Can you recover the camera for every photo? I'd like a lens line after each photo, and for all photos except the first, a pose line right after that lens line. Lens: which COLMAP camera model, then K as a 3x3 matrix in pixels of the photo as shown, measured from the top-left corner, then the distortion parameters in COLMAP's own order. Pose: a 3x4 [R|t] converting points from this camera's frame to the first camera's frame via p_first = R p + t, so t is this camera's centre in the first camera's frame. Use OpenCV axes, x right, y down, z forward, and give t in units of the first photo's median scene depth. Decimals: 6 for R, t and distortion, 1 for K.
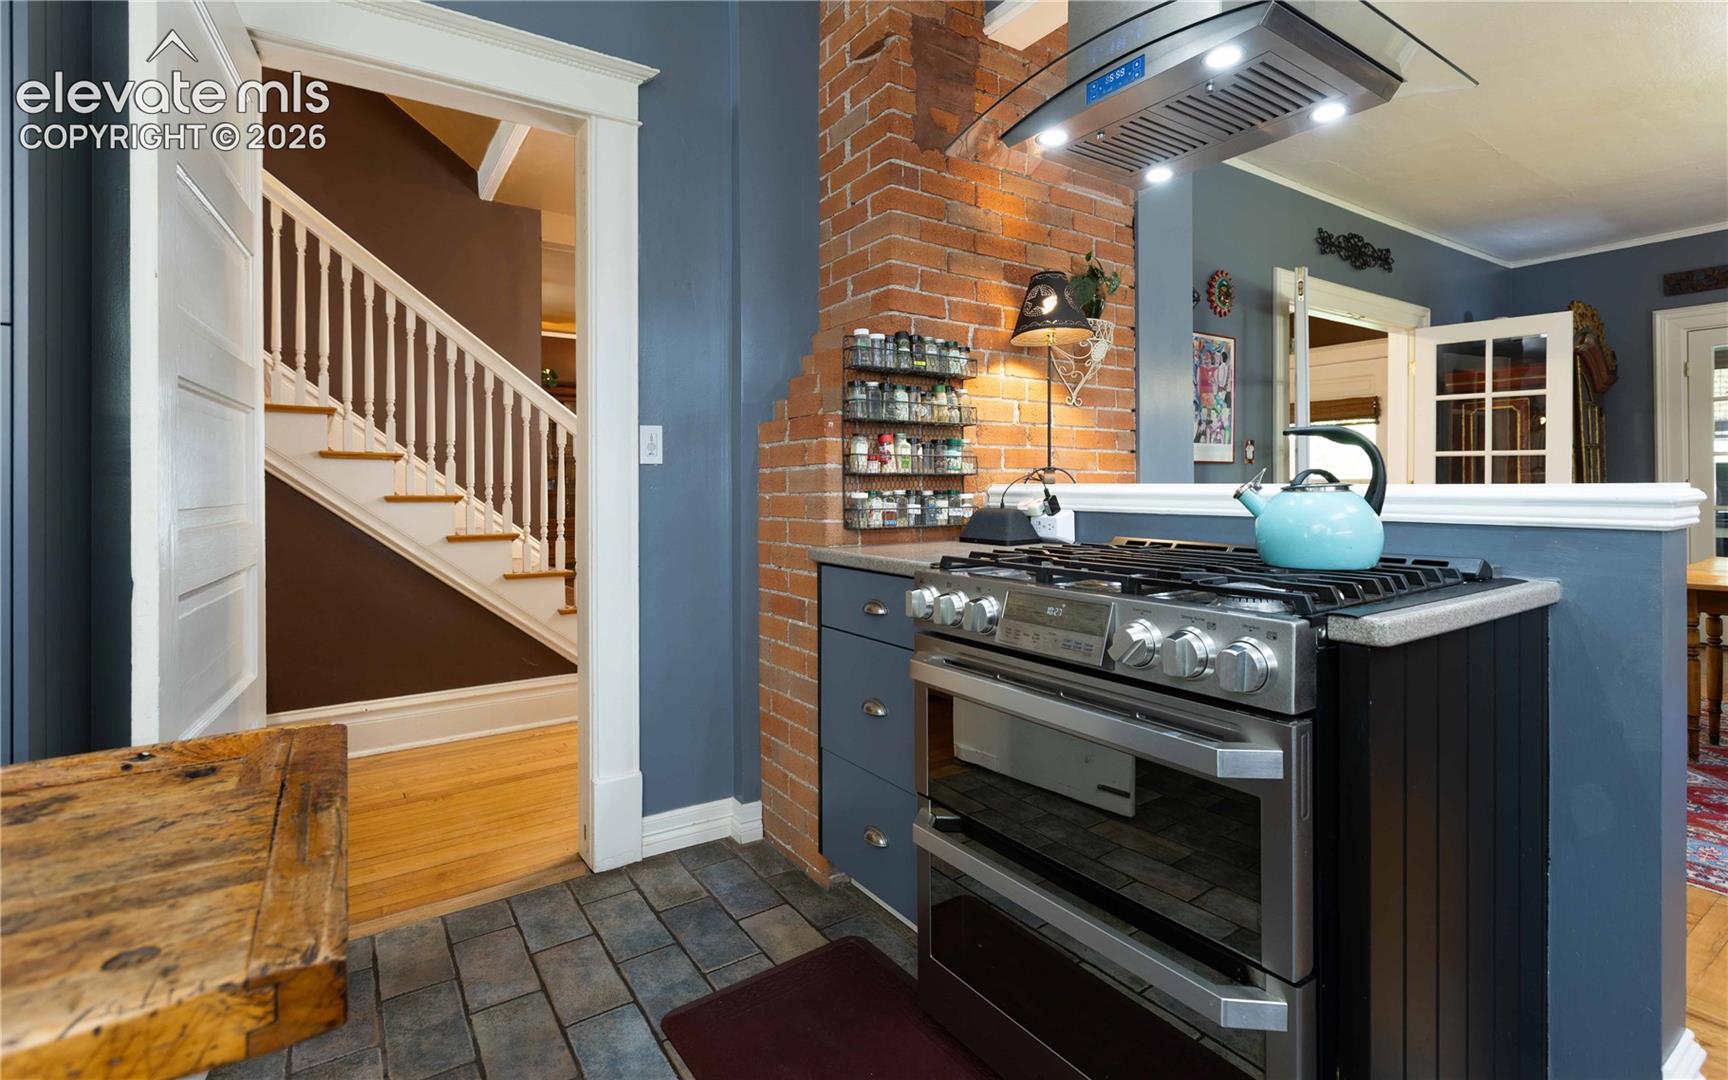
lens RADIAL K [[805.3, 0, 868.6], [0, 805.3, 477.8], [0, 0, 1]] dist [0.001632, 0.000349]
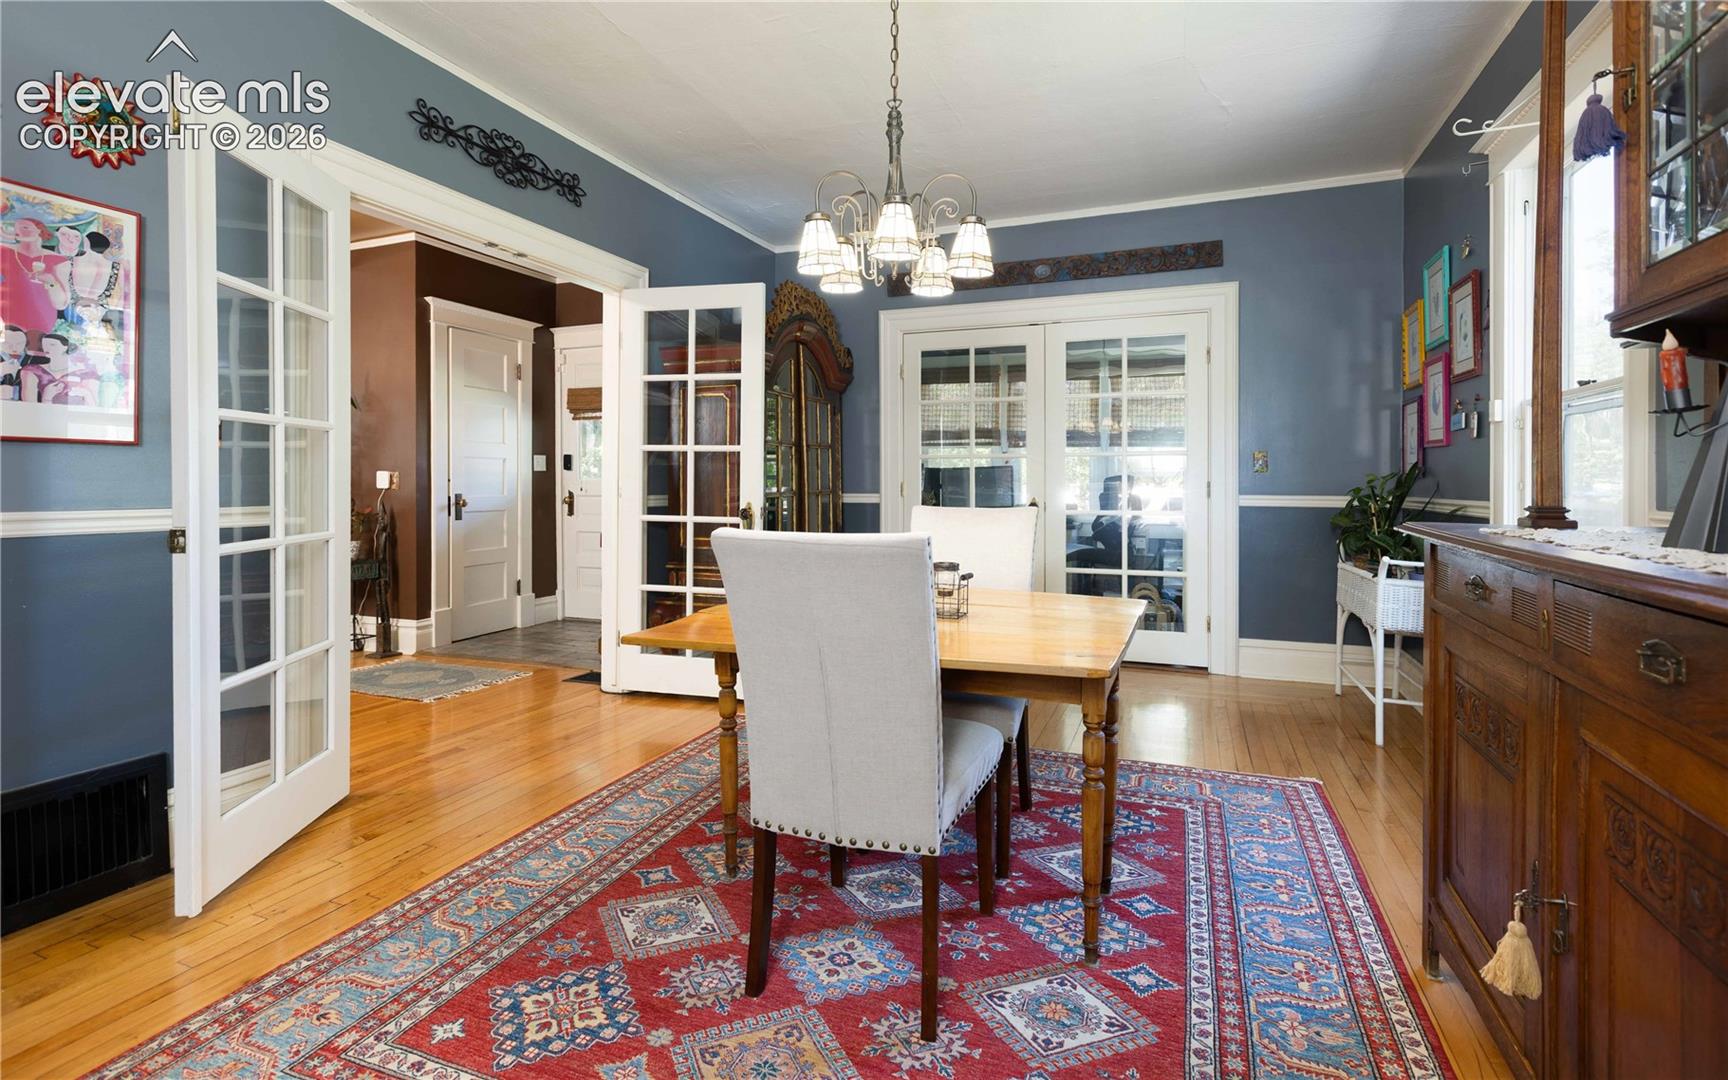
lens RADIAL K [[805.3, 0, 868.6], [0, 805.3, 477.8], [0, 0, 1]] dist [0.001632, 0.000349]
pose [[0.822100, 0.010770, 0.569241, 0.457198], [-0.010516, 0.999938, -0.003730, 0.000680], [-0.569246, -0.002920, 0.822162, 0.226644]]
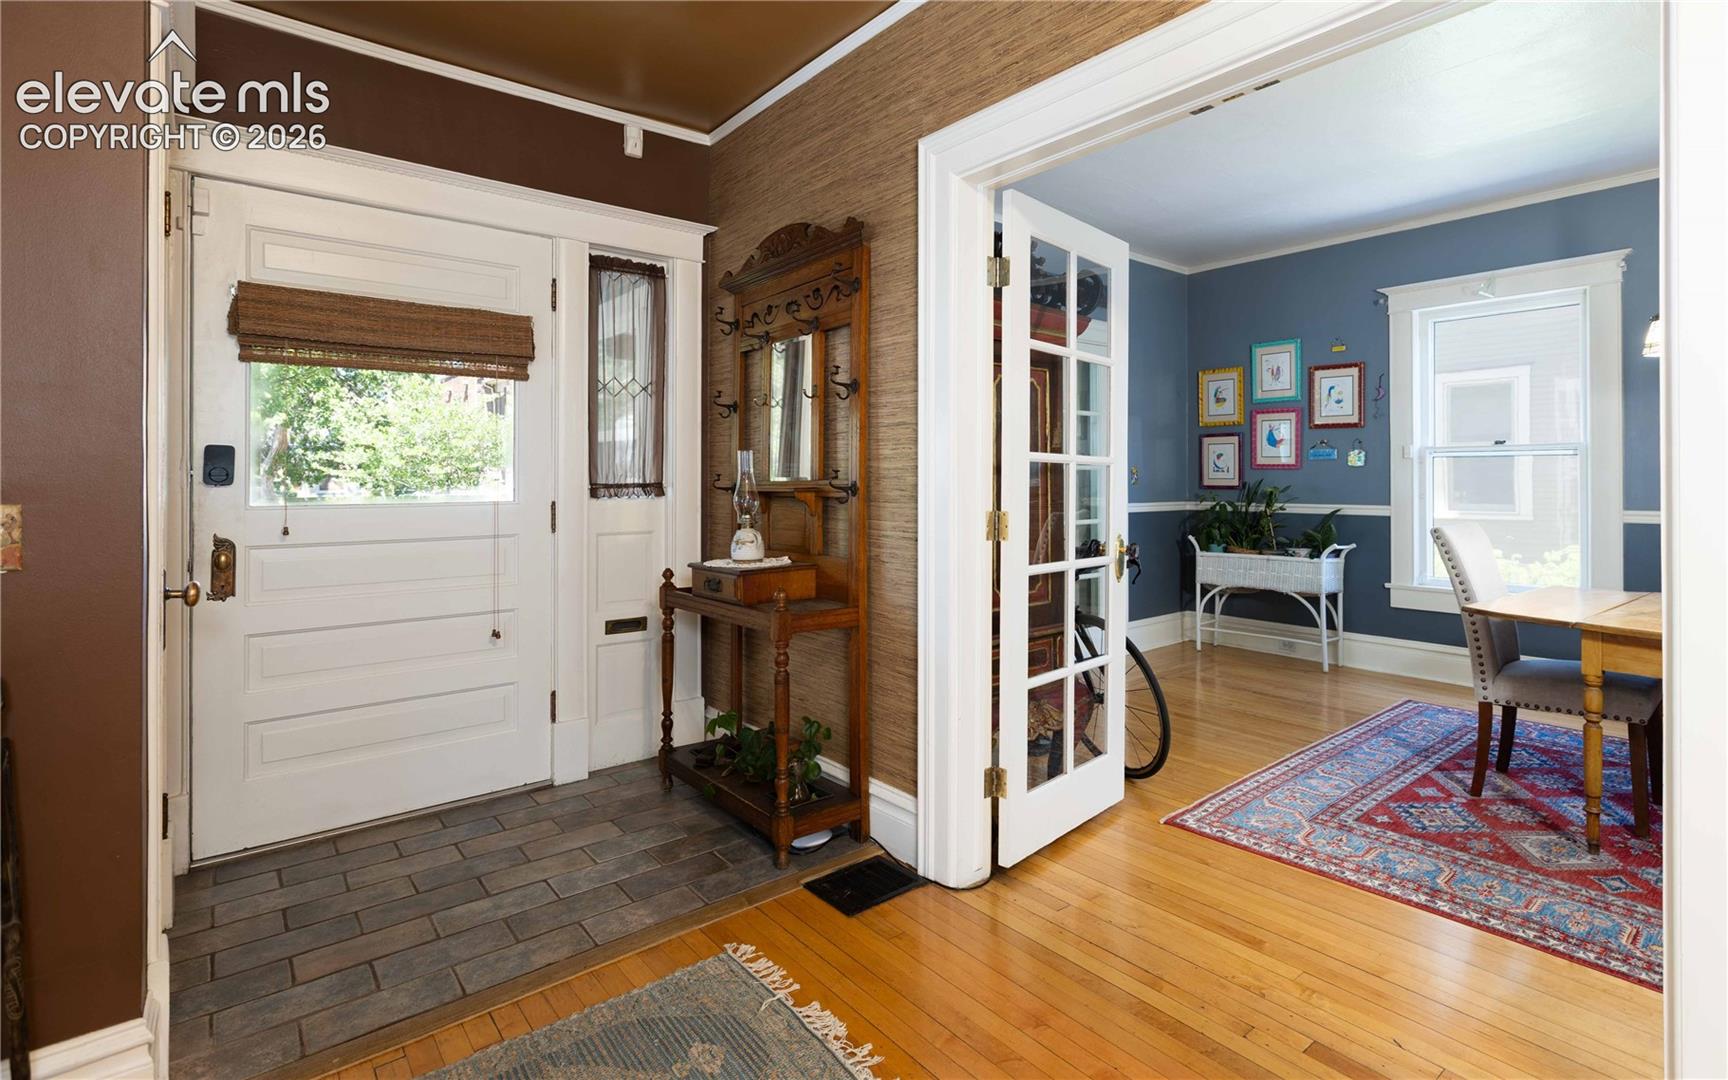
lens RADIAL K [[805.3, 0, 868.6], [0, 805.3, 477.8], [0, 0, 1]] dist [0.001632, 0.000349]
pose [[-0.092118, 0.007493, 0.995720, 0.251149], [-0.002560, 0.999967, -0.007761, -0.012514], [-0.995745, -0.003264, -0.092096, 1.195148]]
